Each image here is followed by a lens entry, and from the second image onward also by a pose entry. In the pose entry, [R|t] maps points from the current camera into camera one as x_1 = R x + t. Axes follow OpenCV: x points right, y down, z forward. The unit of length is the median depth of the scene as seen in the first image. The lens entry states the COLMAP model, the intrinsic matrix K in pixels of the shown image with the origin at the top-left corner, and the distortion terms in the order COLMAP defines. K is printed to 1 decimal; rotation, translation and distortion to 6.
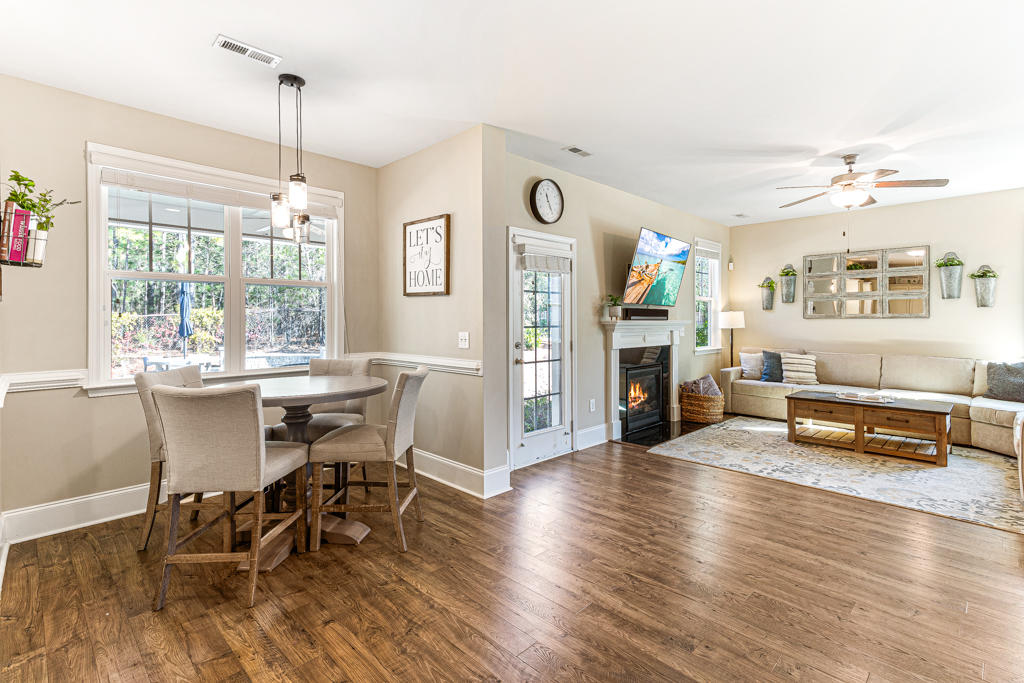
lens RADIAL K [[483.0, 0, 525.4], [0, 483.0, 318.8], [0, 0, 1]] dist [0.030951, 0.000516]
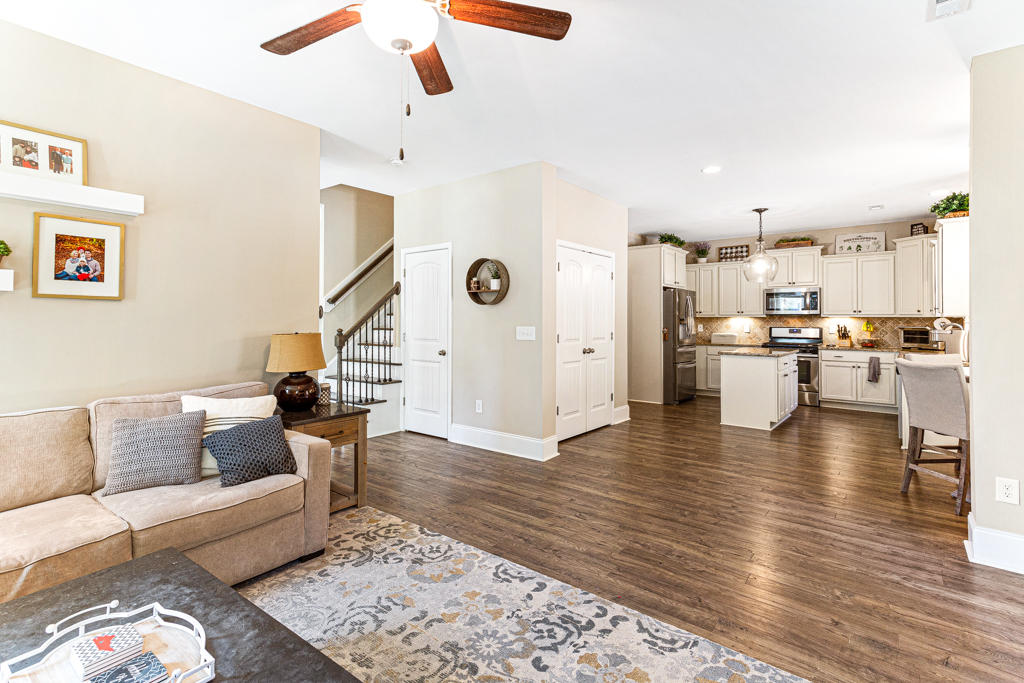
lens RADIAL K [[491.7, 0, 517.6], [0, 491.7, 314.1], [0, 0, 1]] dist [0.030214, 0.000377]
pose [[-0.993804, -0.002183, -0.111123, 0.598581], [-0.001162, 0.999957, -0.009245, 0.000282], [0.111138, -0.009059, -0.993764, 1.403860]]
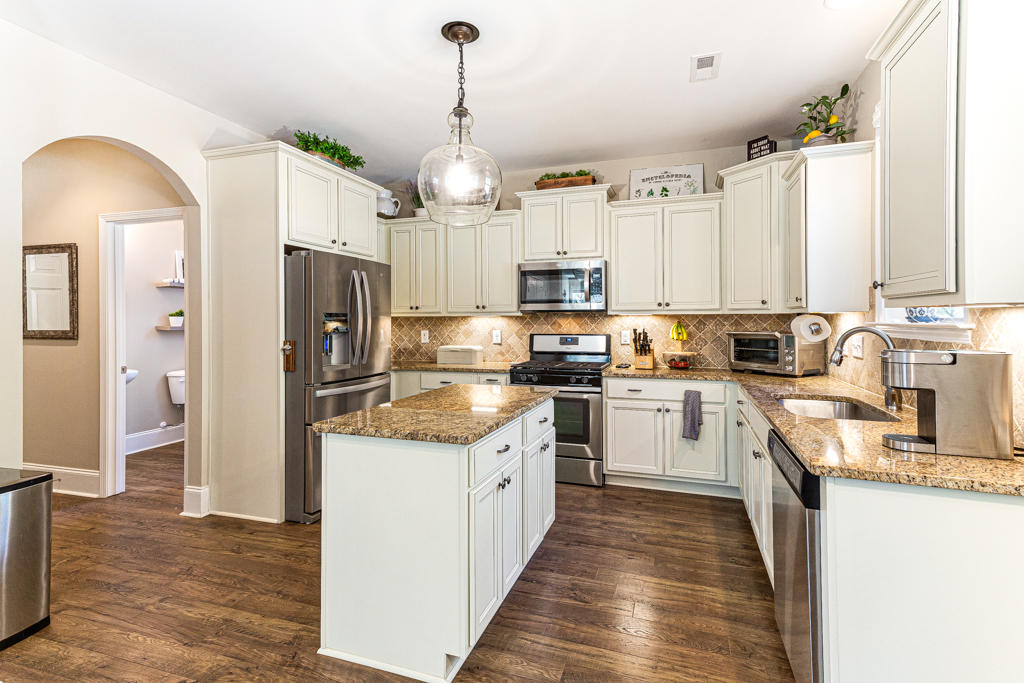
lens RADIAL K [[485.8, 0, 523.1], [0, 485.8, 318.1], [0, 0, 1]] dist [0.024412, 0.000233]
pose [[-0.899041, 0.004238, -0.437843, -0.102607], [0.006654, 0.999970, -0.003984, 0.001524], [0.437813, -0.006495, -0.899043, 0.551706]]
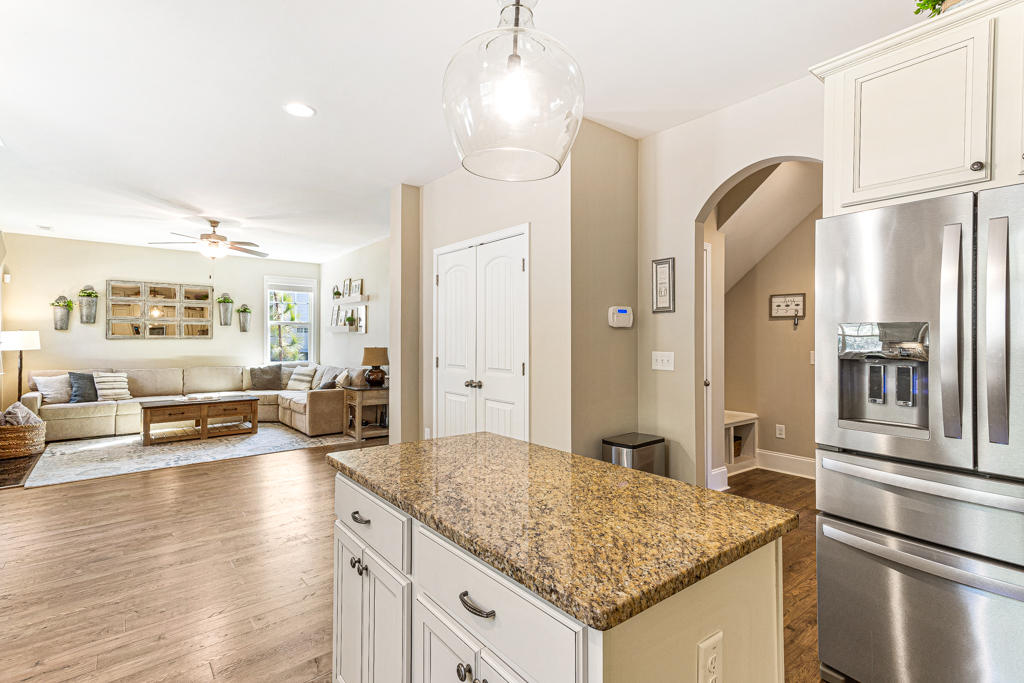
lens RADIAL K [[488.1, 0, 513.0], [0, 488.1, 335.1], [0, 0, 1]] dist [0.026469, -0.000083]
pose [[0.125055, 0.011079, 0.992088, -0.596119], [-0.001379, 0.999939, -0.010993, 0.002119], [-0.992149, 0.000006, 0.125063, -0.006642]]
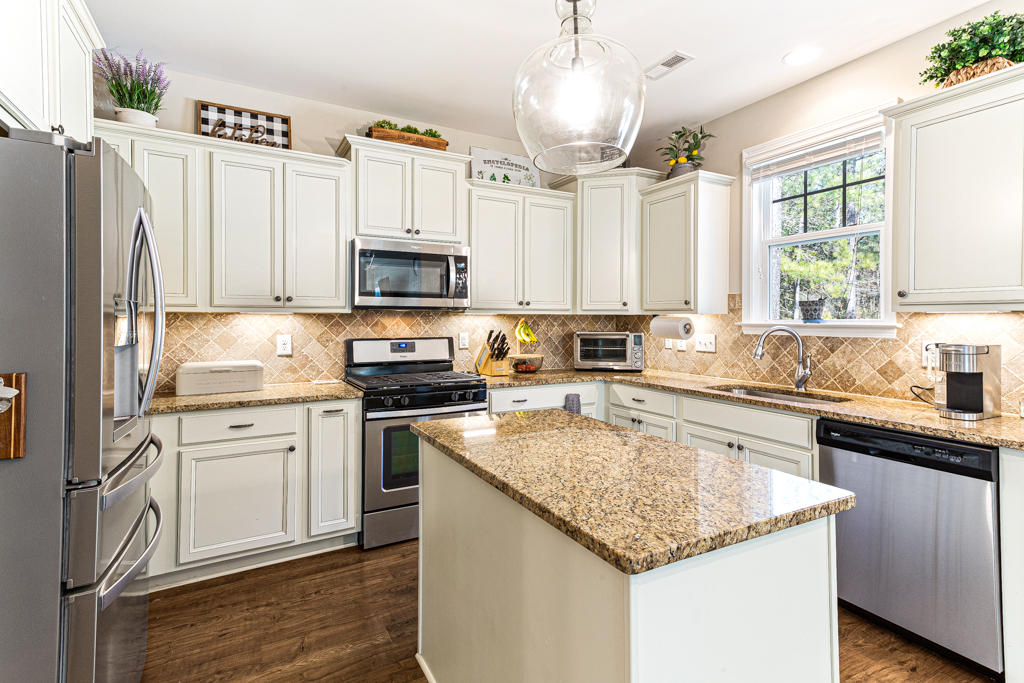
lens RADIAL K [[495.4, 0, 518.7], [0, 495.4, 316.8], [0, 0, 1]] dist [0.014374, 0.008683]
pose [[-0.283731, -0.002742, -0.958900, 0.073920], [0.000814, 0.999995, -0.003100, 0.000010], [0.958903, -0.001660, -0.283728, 0.088325]]
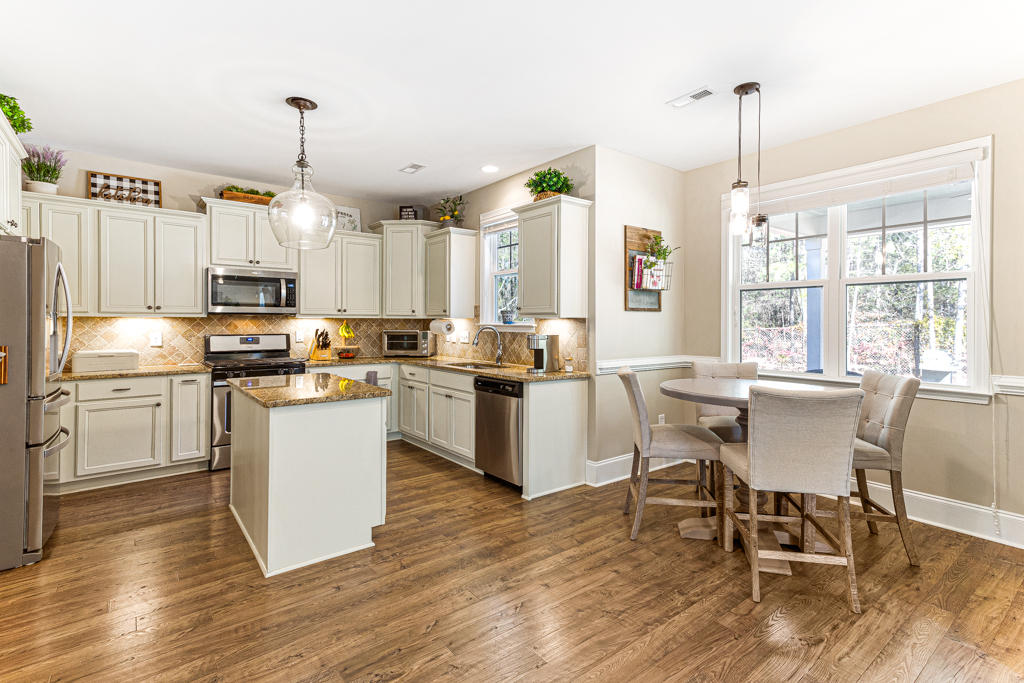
lens RADIAL K [[484.5, 0, 512.1], [0, 484.5, 319.8], [0, 0, 1]] dist [0.025298, 0.000701]
pose [[-0.133549, -0.000787, -0.991042, 0.397747], [-0.001116, 0.999999, -0.000643, -0.002265], [0.991042, 0.001021, -0.133550, 0.433226]]
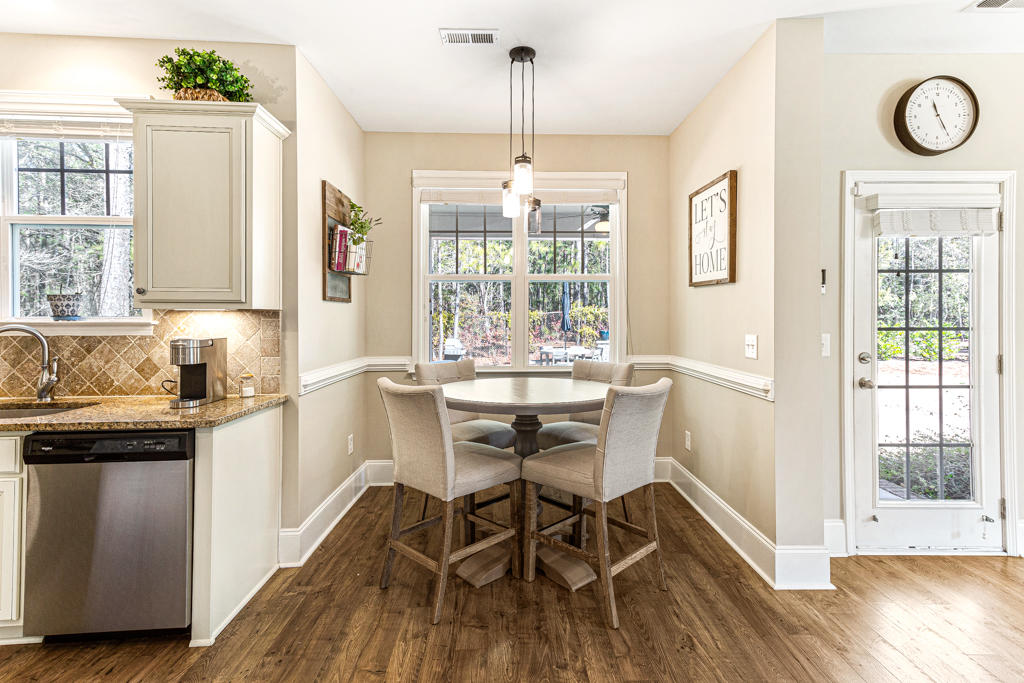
lens RADIAL K [[495.4, 0, 518.7], [0, 495.4, 316.8], [0, 0, 1]] dist [0.014374, 0.008683]
pose [[0.724518, 0.002440, -0.689252, 0.105517], [-0.000845, 0.999996, 0.002652, 0.000120], [0.689256, -0.001339, 0.724517, 0.215191]]
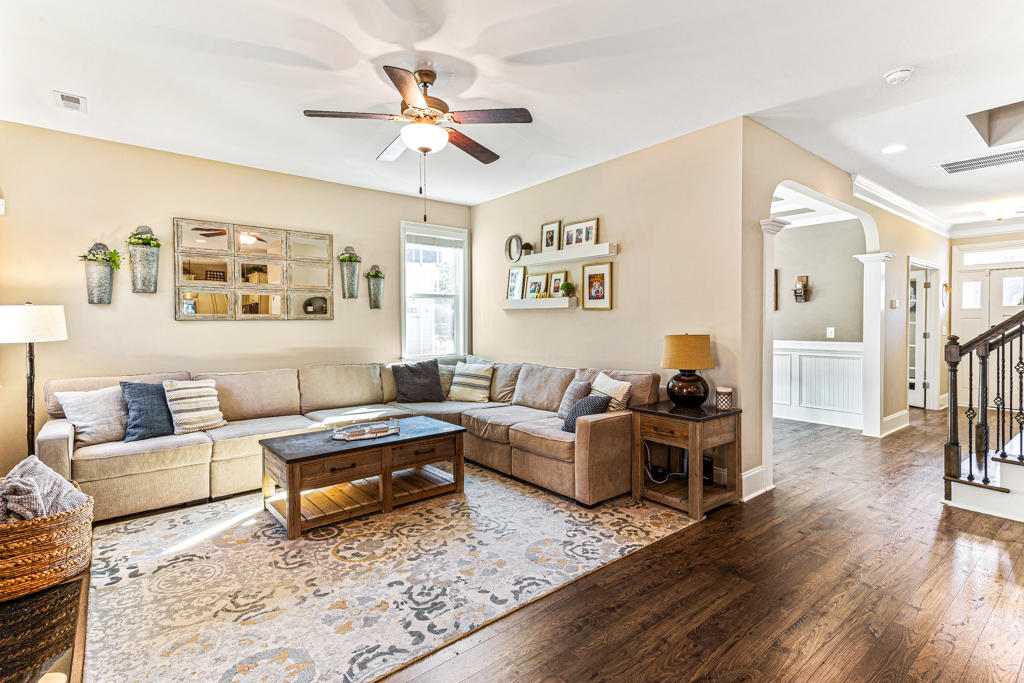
lens RADIAL K [[486.6, 0, 516.3], [0, 486.6, 329.1], [0, 0, 1]] dist [0.025161, 0.000673]
pose [[0.113268, -0.016769, 0.993423, 0.013077], [0.001269, 0.999859, 0.016733, 0.000381], [-0.993564, -0.000635, 0.113274, 0.791673]]
